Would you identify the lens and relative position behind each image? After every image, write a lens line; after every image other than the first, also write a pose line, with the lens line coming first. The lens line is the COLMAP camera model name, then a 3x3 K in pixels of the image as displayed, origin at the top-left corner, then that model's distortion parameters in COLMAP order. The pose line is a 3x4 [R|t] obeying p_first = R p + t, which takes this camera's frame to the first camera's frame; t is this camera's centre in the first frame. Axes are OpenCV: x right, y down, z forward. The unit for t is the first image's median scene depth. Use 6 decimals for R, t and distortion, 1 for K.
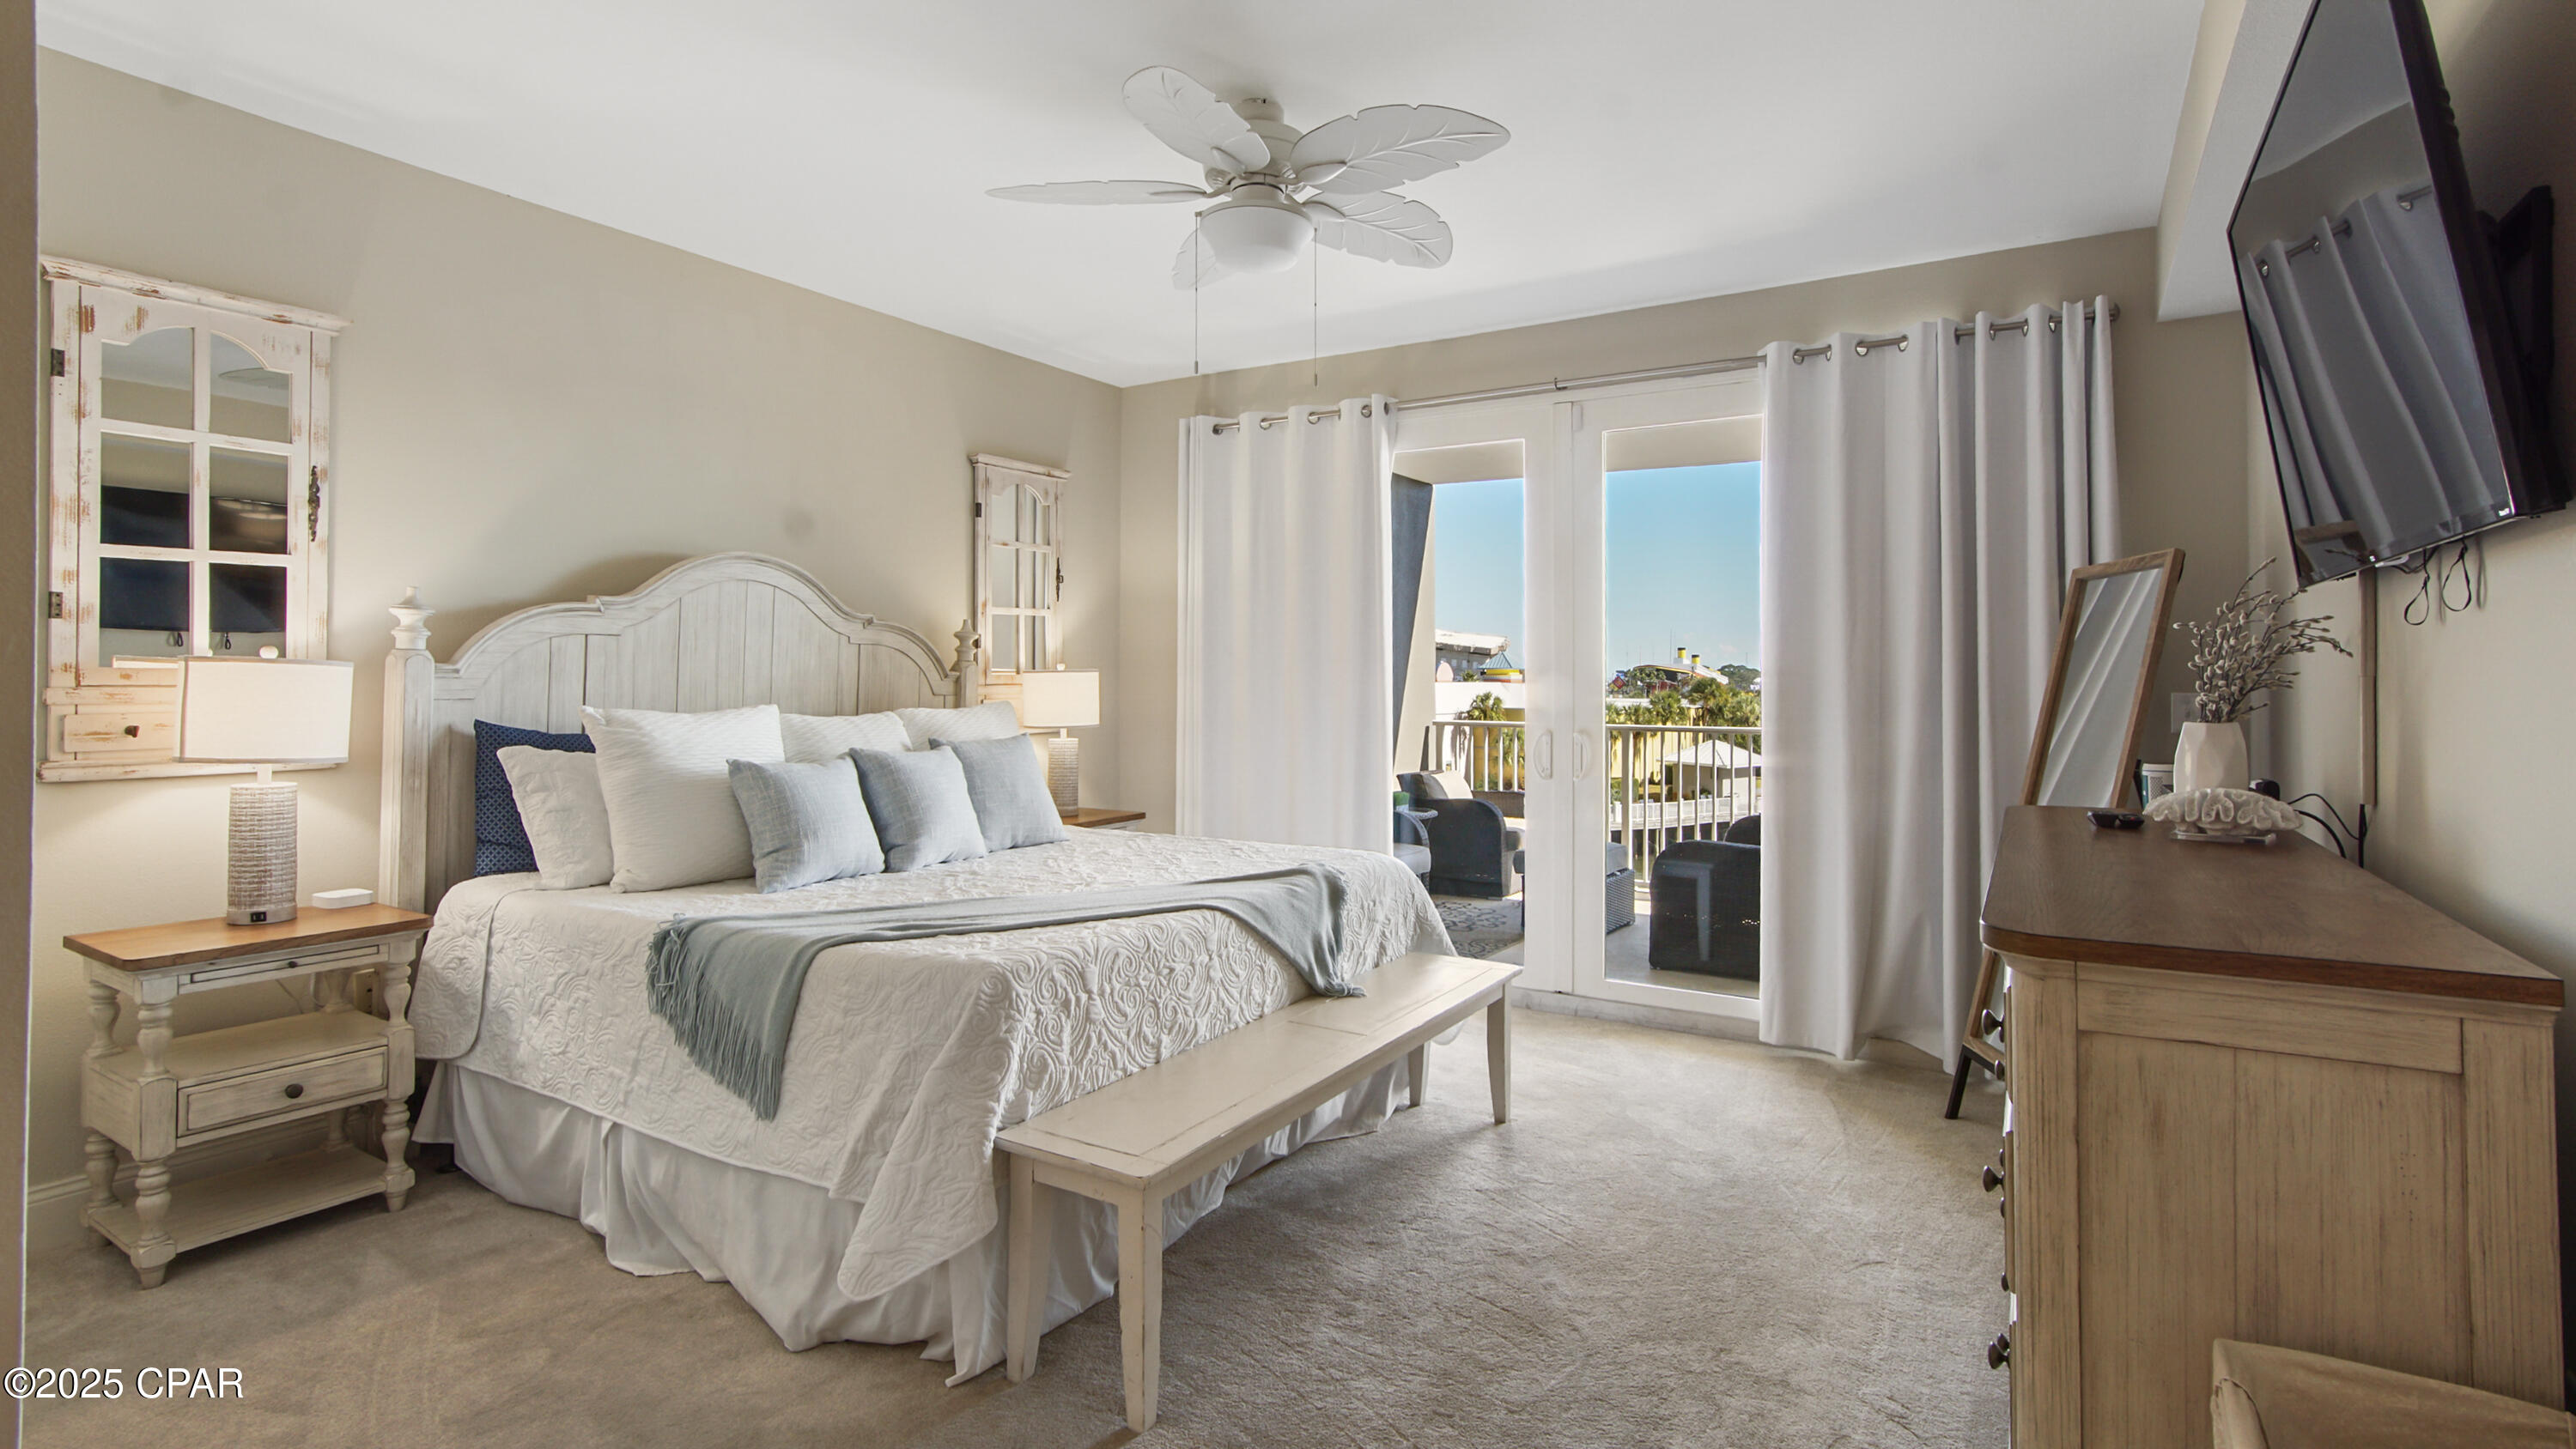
lens RADIAL K [[1218.6, 0, 1287.3], [0, 1218.6, 658.1], [0, 0, 1]] dist [0.017053, 0.000351]
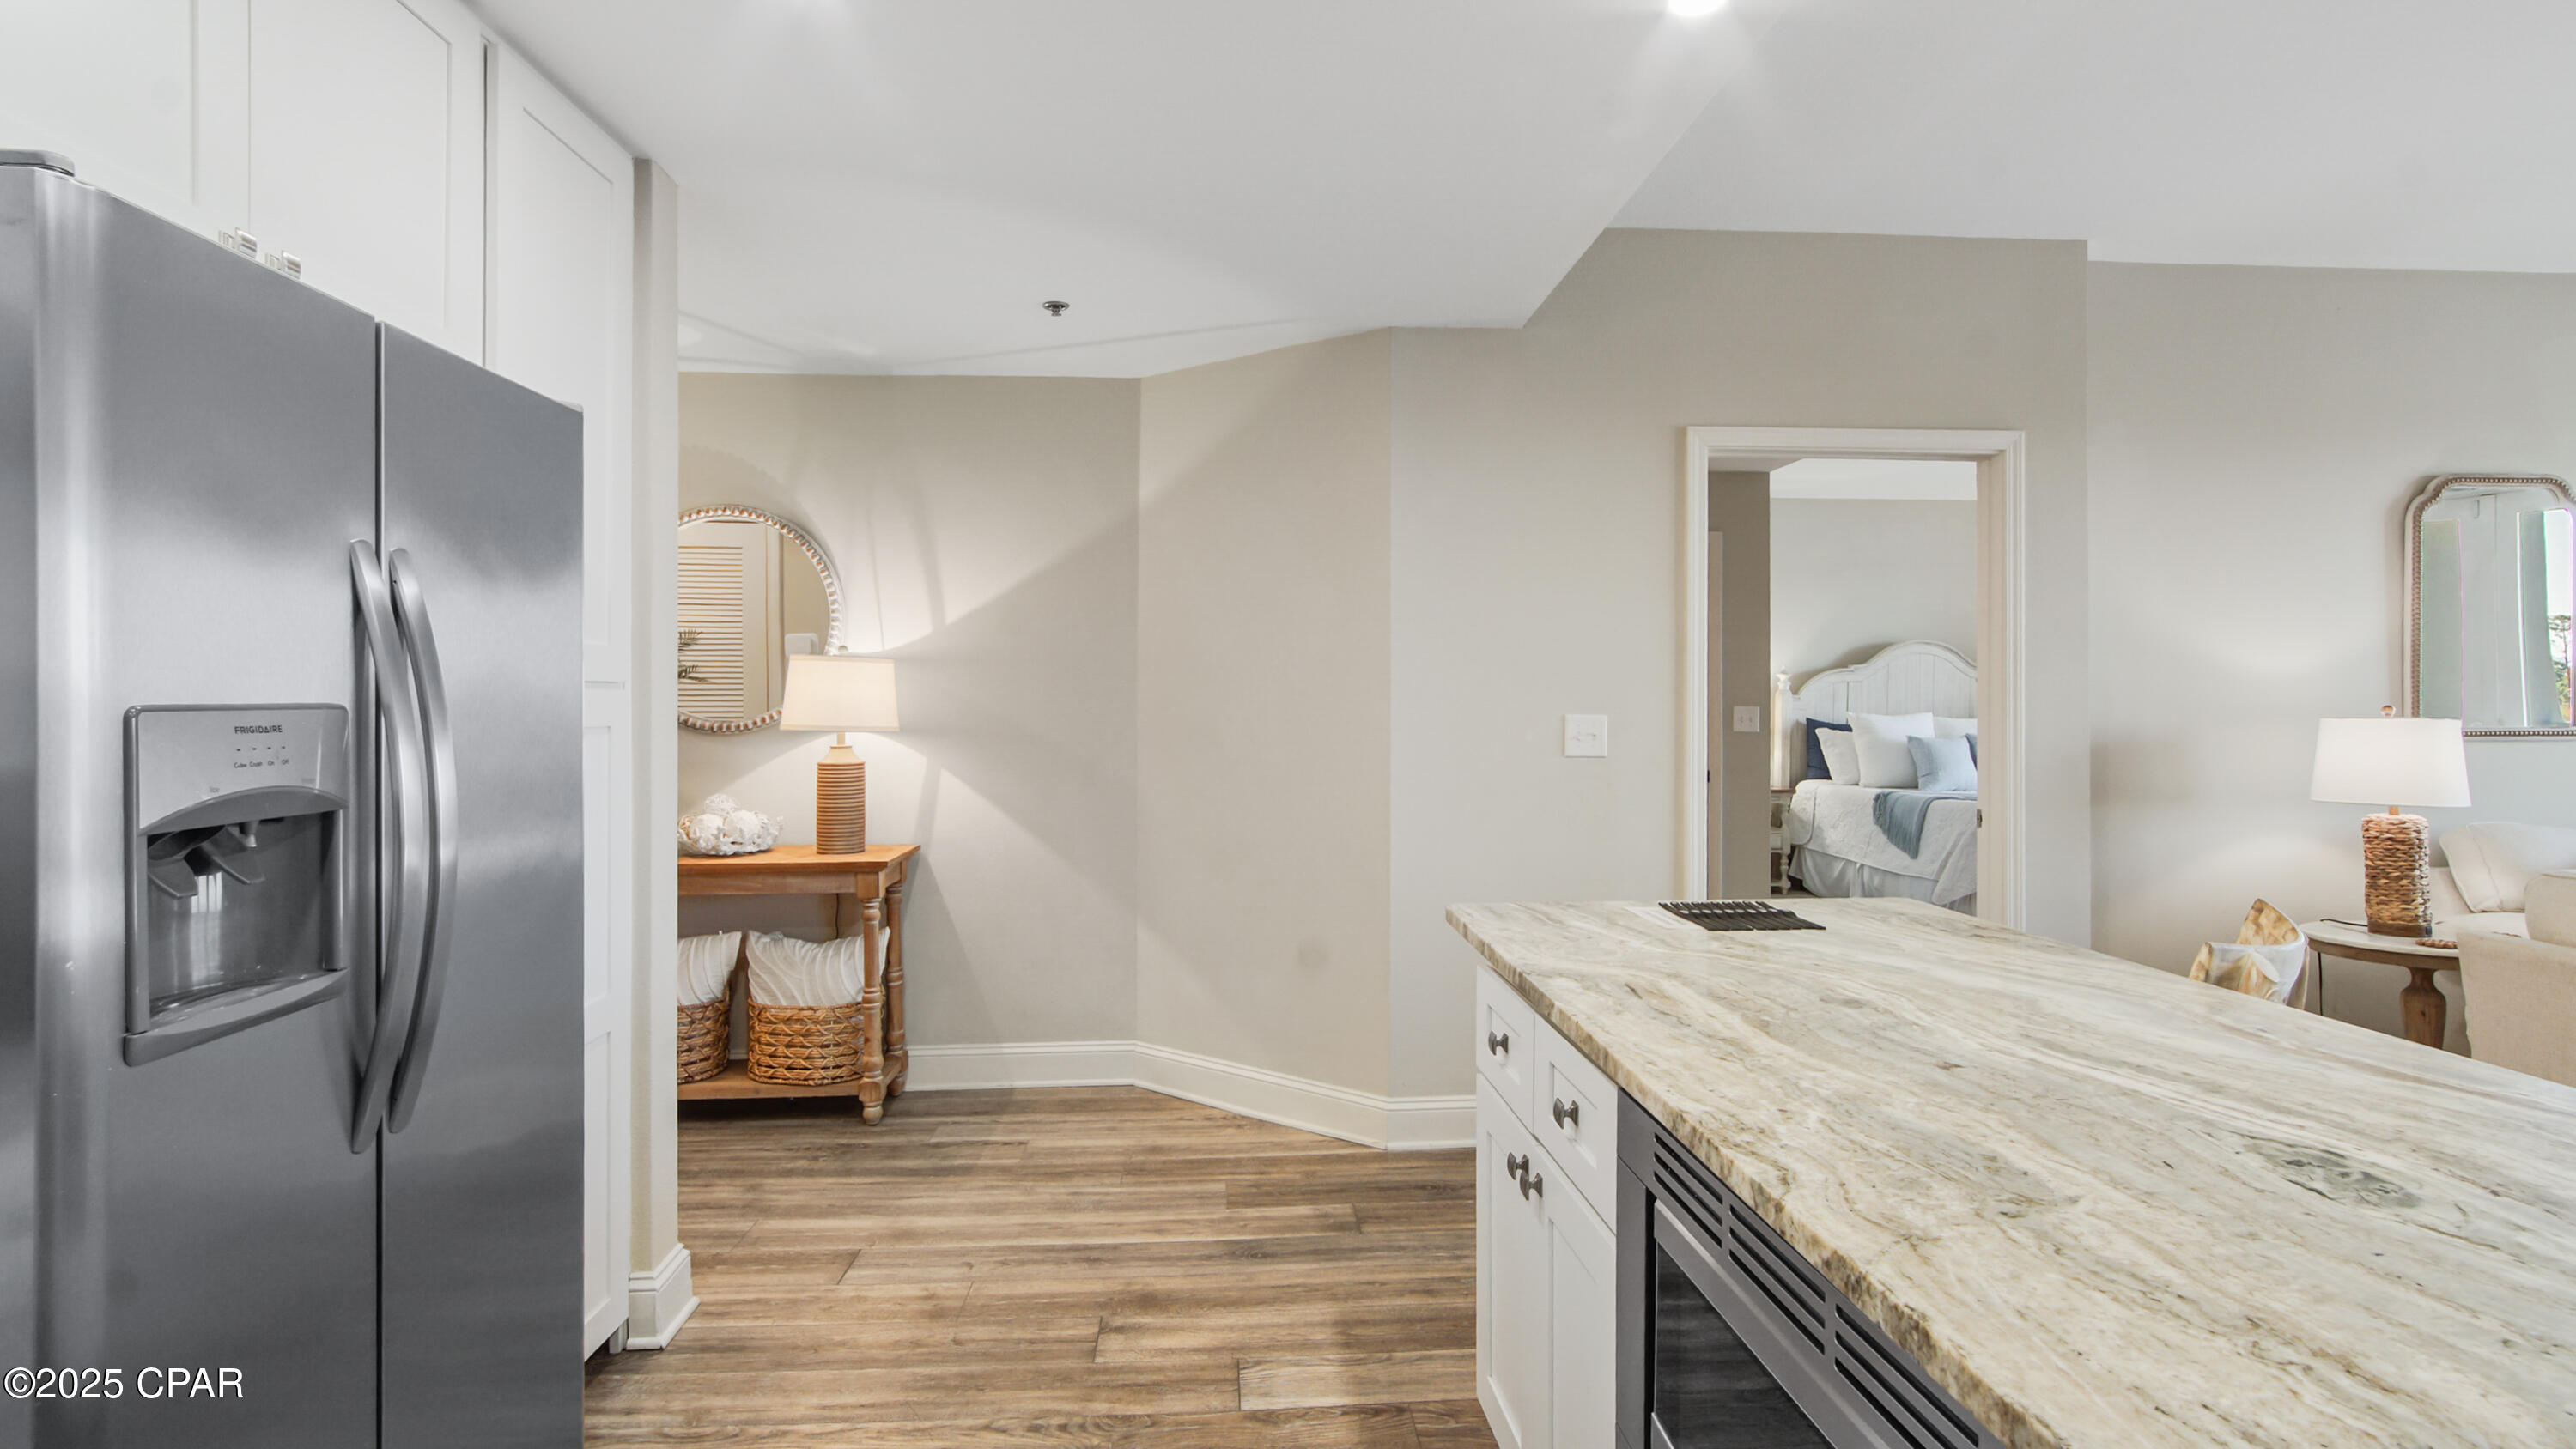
lens RADIAL K [[1189.9, 0, 1288.0], [0, 1189.9, 724.5], [0, 0, 1]] dist [0.001394, 0.000715]
pose [[0.581646, 0.014307, -0.813316, 0.719596], [0.019952, 0.999294, 0.031848, -0.034896], [0.813197, -0.034752, 0.580950, -1.310193]]
